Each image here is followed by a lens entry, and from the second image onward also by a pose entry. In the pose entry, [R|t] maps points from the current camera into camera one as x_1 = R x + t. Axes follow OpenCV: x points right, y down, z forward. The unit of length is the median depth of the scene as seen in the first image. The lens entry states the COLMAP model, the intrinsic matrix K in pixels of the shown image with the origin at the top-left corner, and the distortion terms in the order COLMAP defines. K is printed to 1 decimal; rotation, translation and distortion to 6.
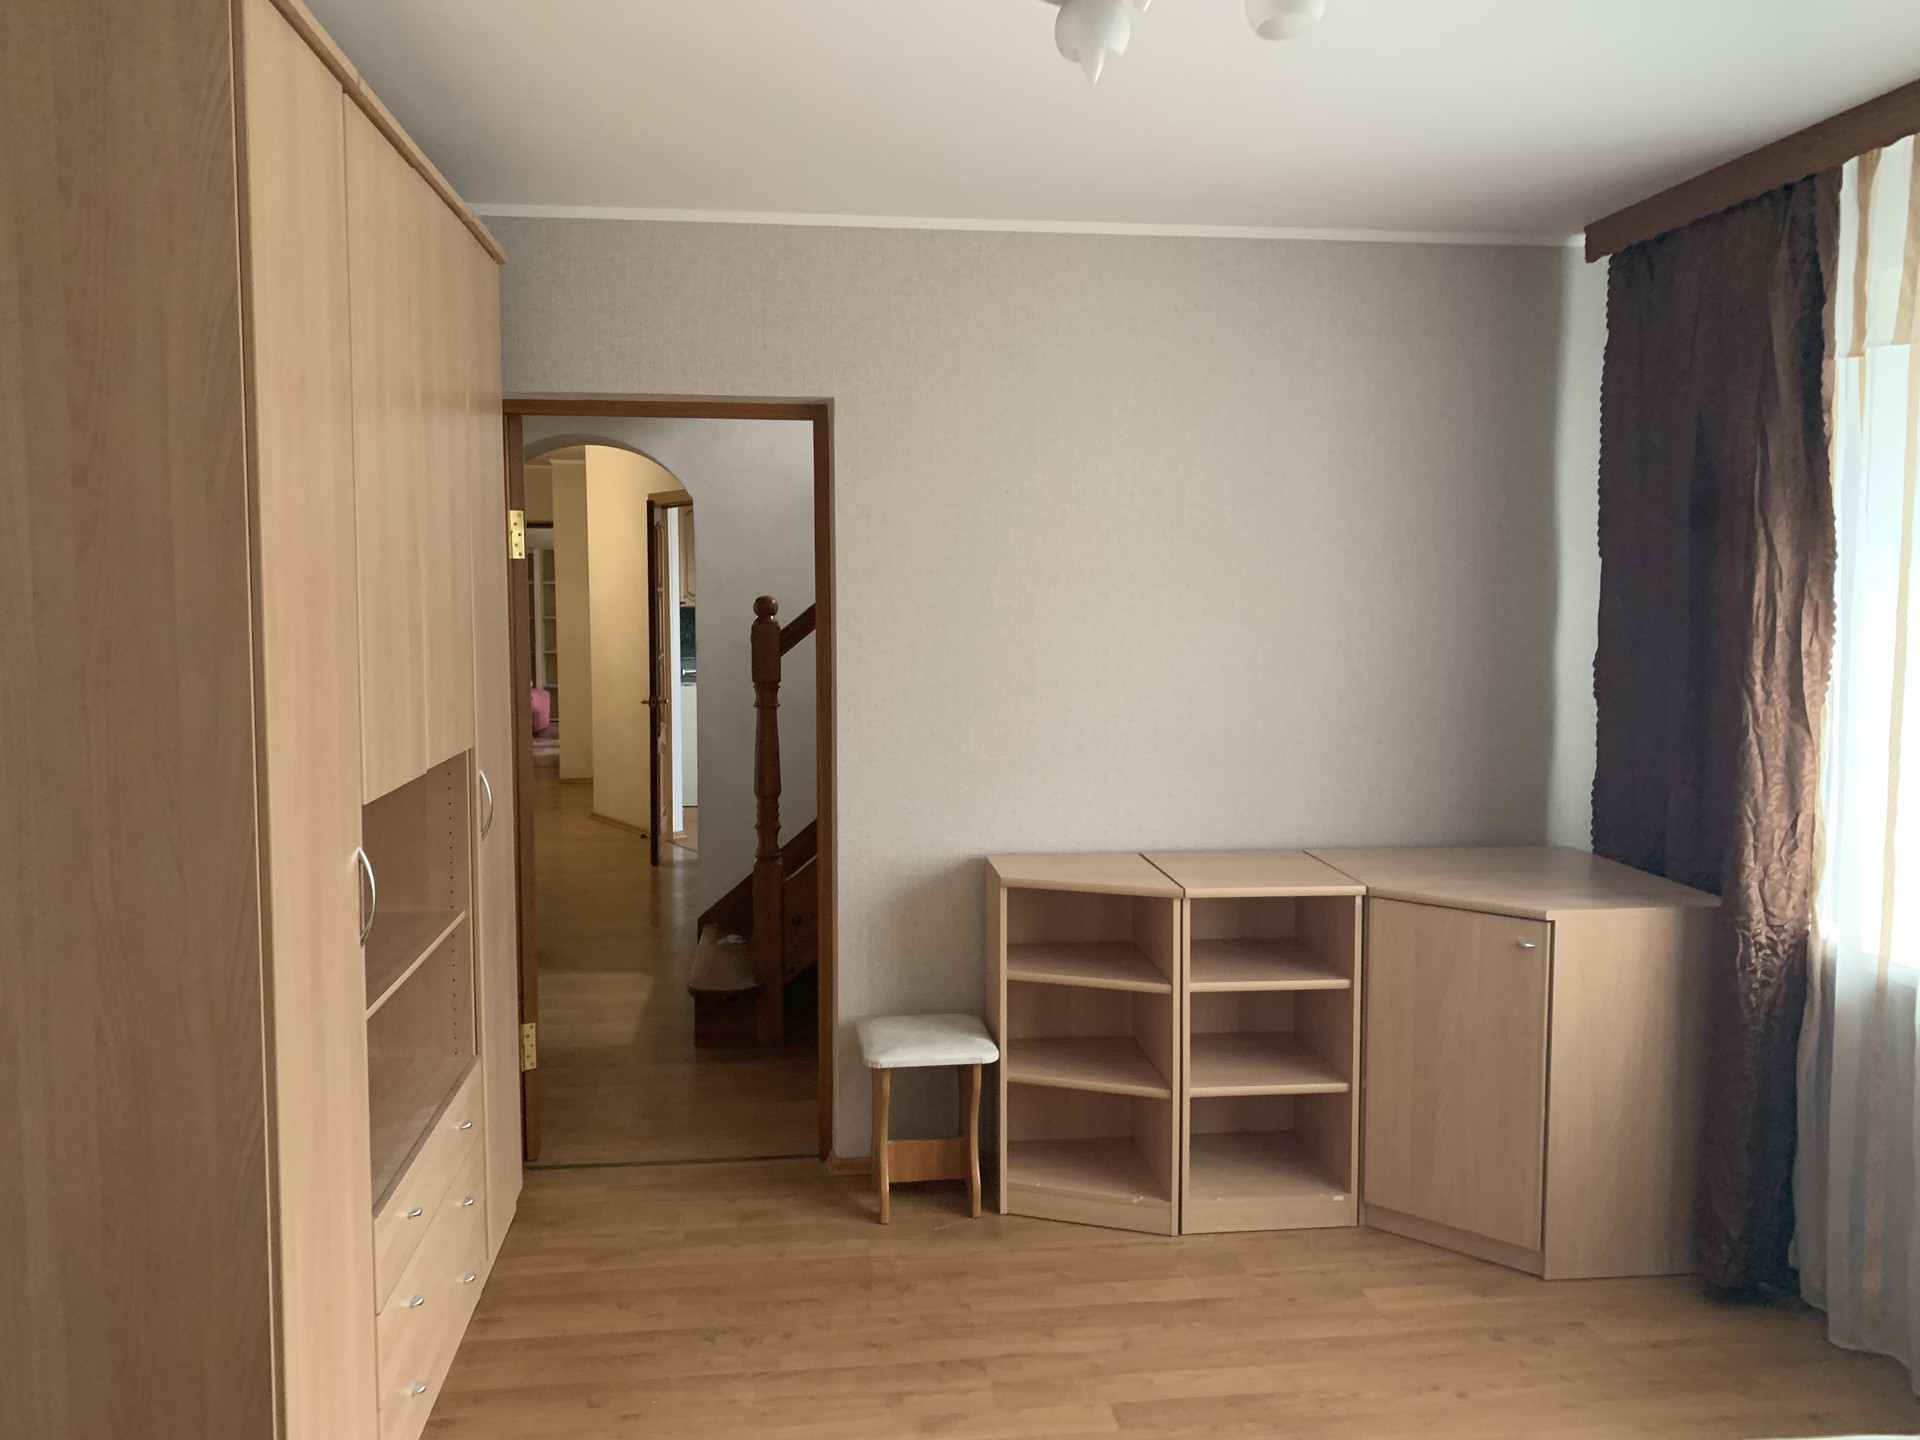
lens RADIAL K [[1466.9, 0, 956.6], [0, 1466.9, 717.9], [0, 0, 1]] dist [0.054645, -0.084526]
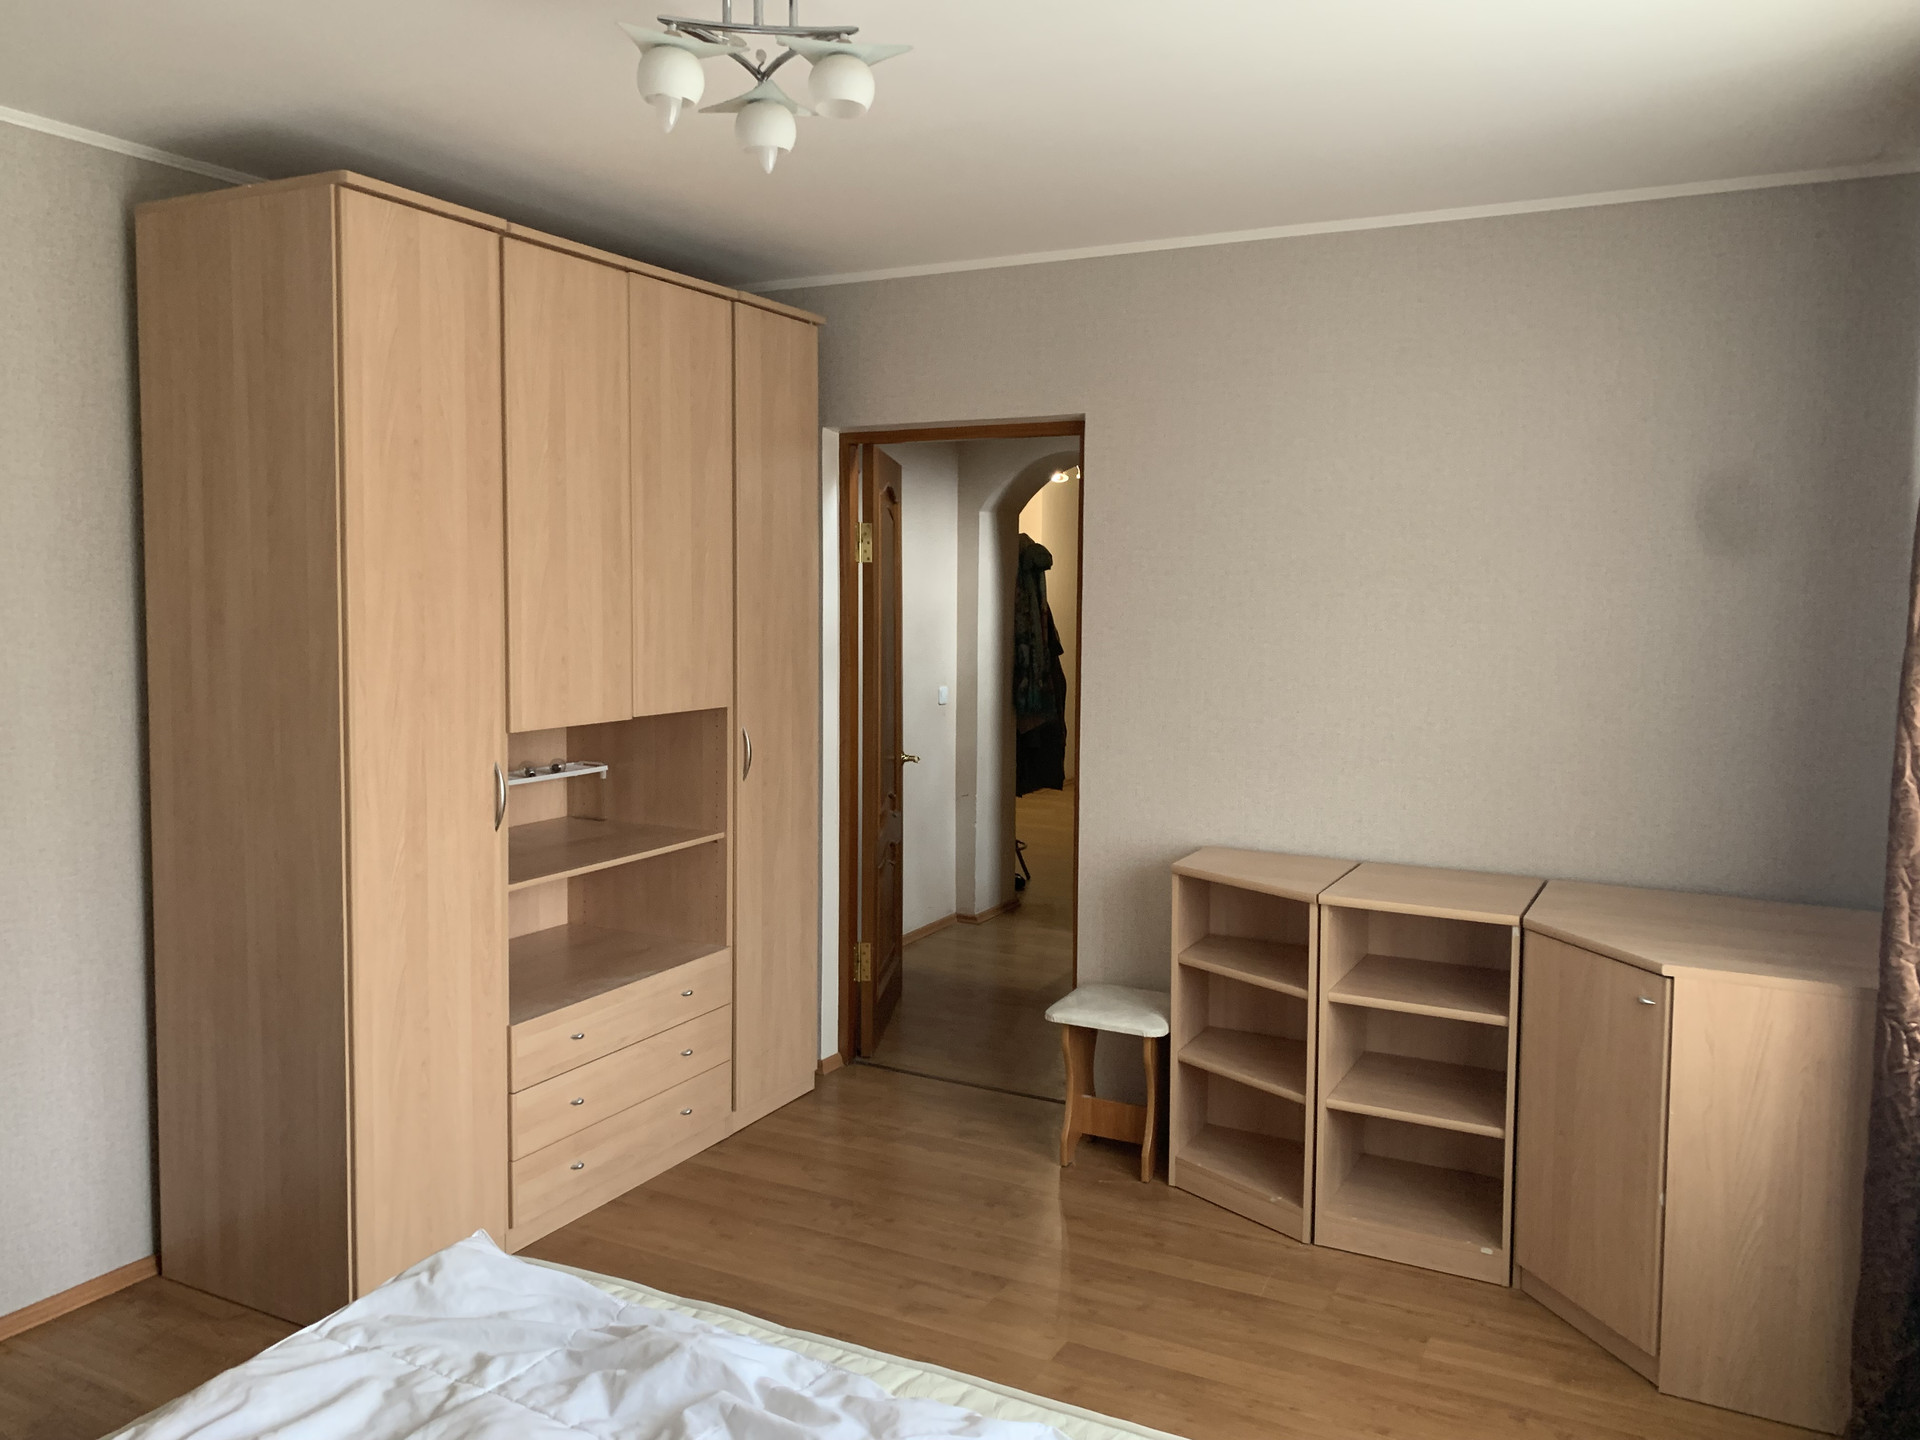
lens RADIAL K [[1476.3, 0, 960.0], [0, 1476.3, 720.0], [0, 0, 1]] dist [0.022017, -0.005970]
pose [[0.826288, 0.059063, -0.560143, 0.493995], [-0.059603, 0.998072, 0.017317, -0.002870], [0.560086, 0.019077, 0.828215, 0.040291]]
